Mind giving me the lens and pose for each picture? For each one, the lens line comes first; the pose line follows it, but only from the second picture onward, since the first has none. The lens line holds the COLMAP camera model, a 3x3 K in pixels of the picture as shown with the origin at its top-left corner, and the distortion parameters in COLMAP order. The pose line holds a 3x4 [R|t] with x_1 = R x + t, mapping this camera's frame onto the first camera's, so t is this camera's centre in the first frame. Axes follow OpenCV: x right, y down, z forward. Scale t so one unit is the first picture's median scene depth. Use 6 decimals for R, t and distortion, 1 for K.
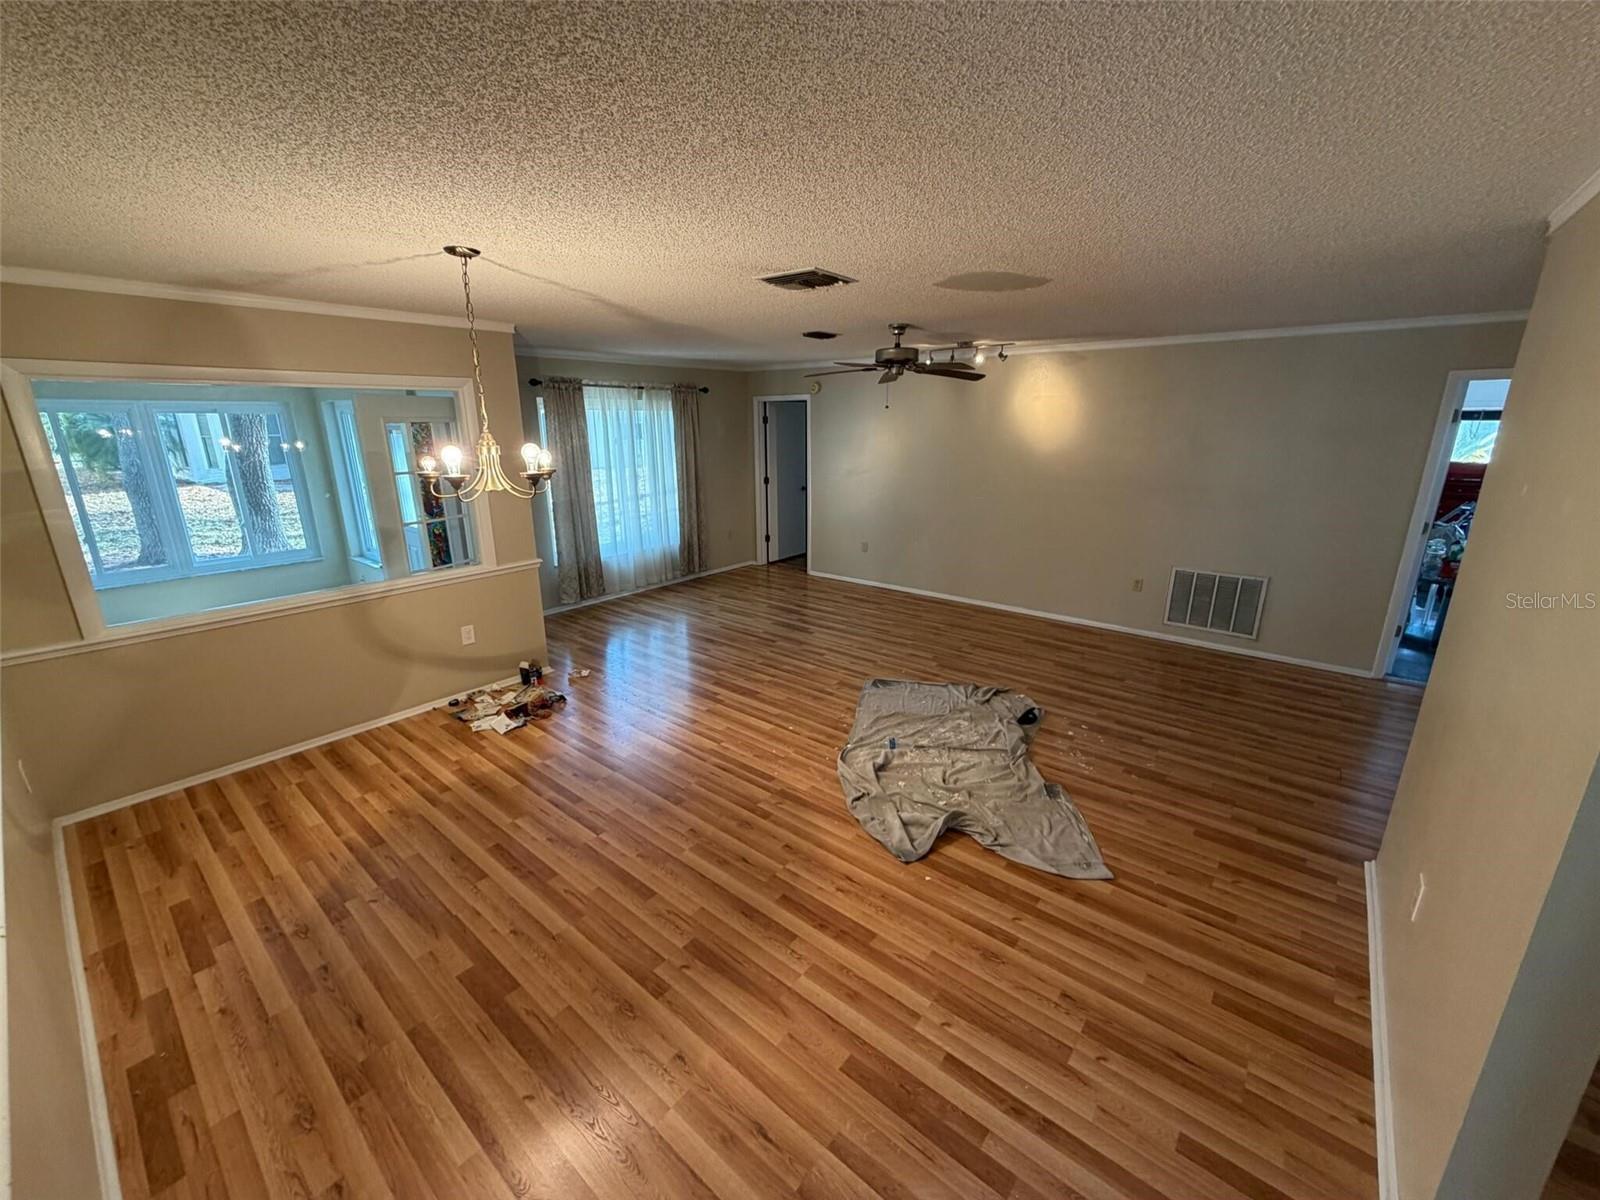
lens RADIAL K [[638.9, 0, 796.5], [0, 638.9, 598.8], [0, 0, 1]] dist [0.000118, -0.000783]
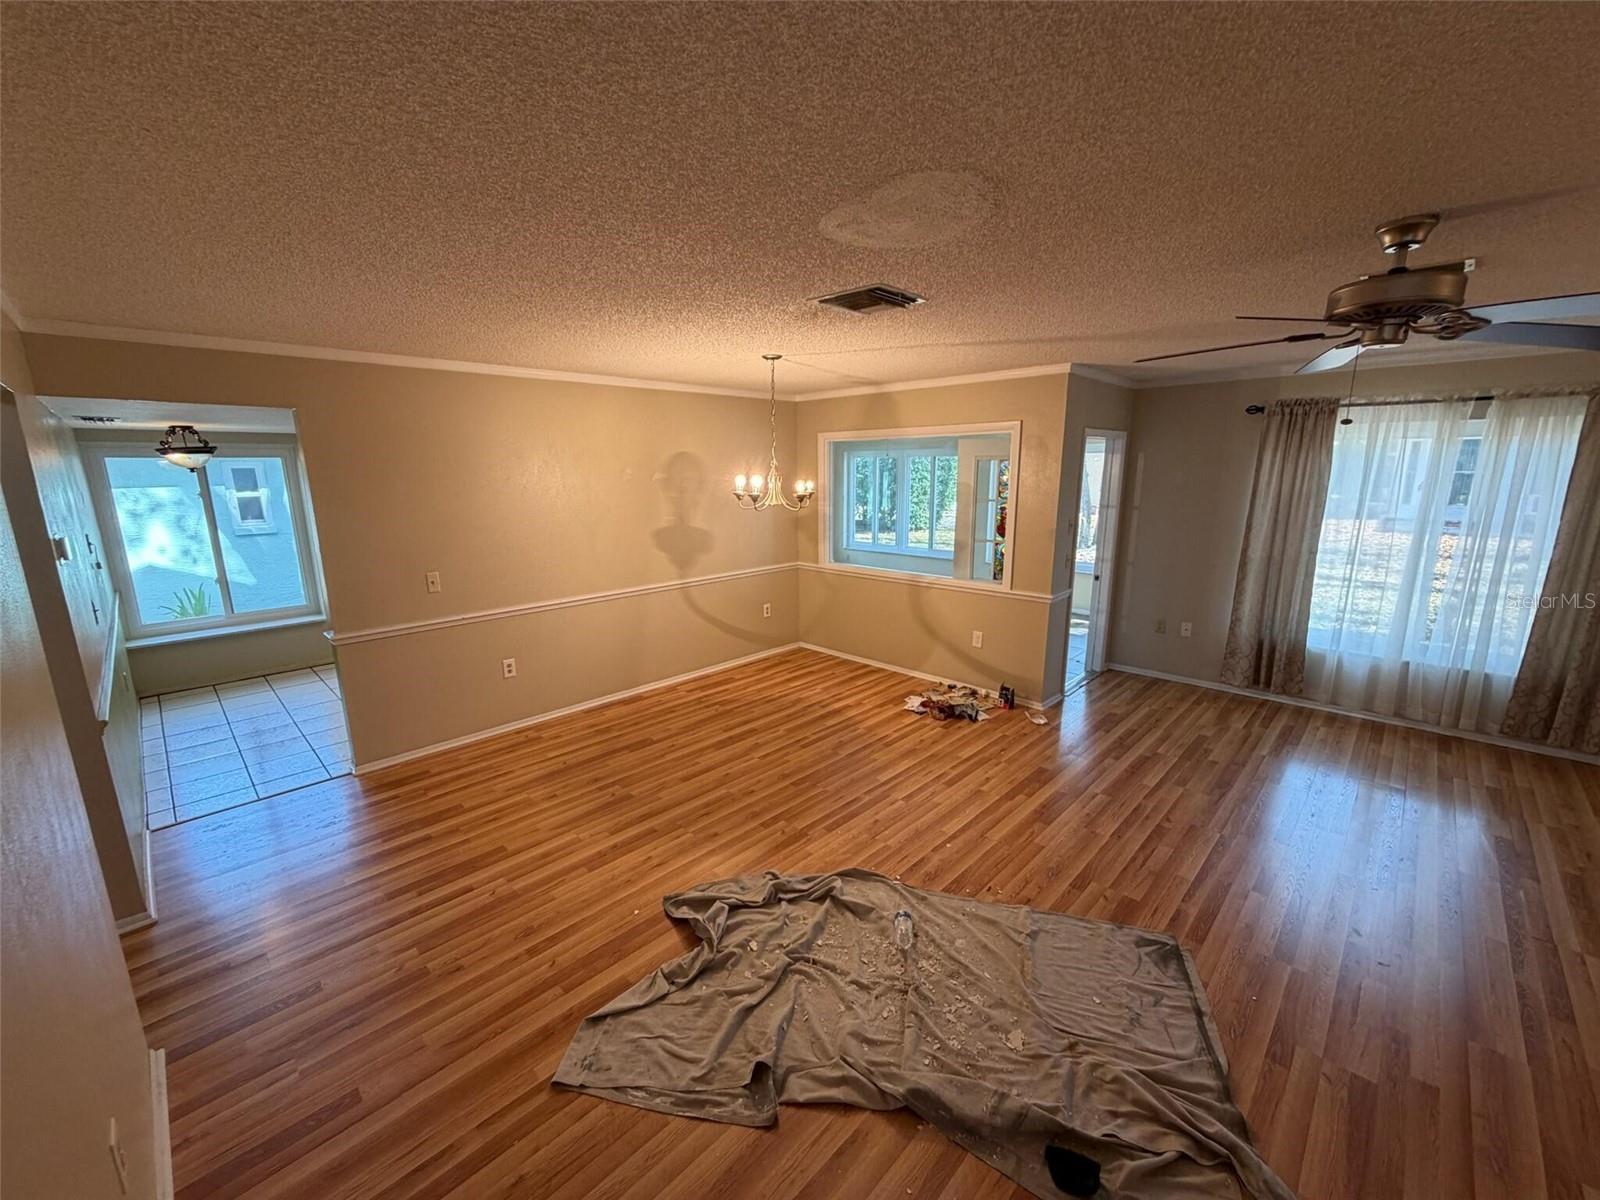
lens RADIAL K [[638.9, 0, 793.8], [0, 638.9, 603.5], [0, 0, 1]] dist [0.000118, -0.000783]
pose [[-0.077455, 0.219766, -0.972473, 1.132602], [-0.259093, 0.937454, 0.232488, -0.337762], [0.962742, 0.269969, -0.015671, 1.199836]]
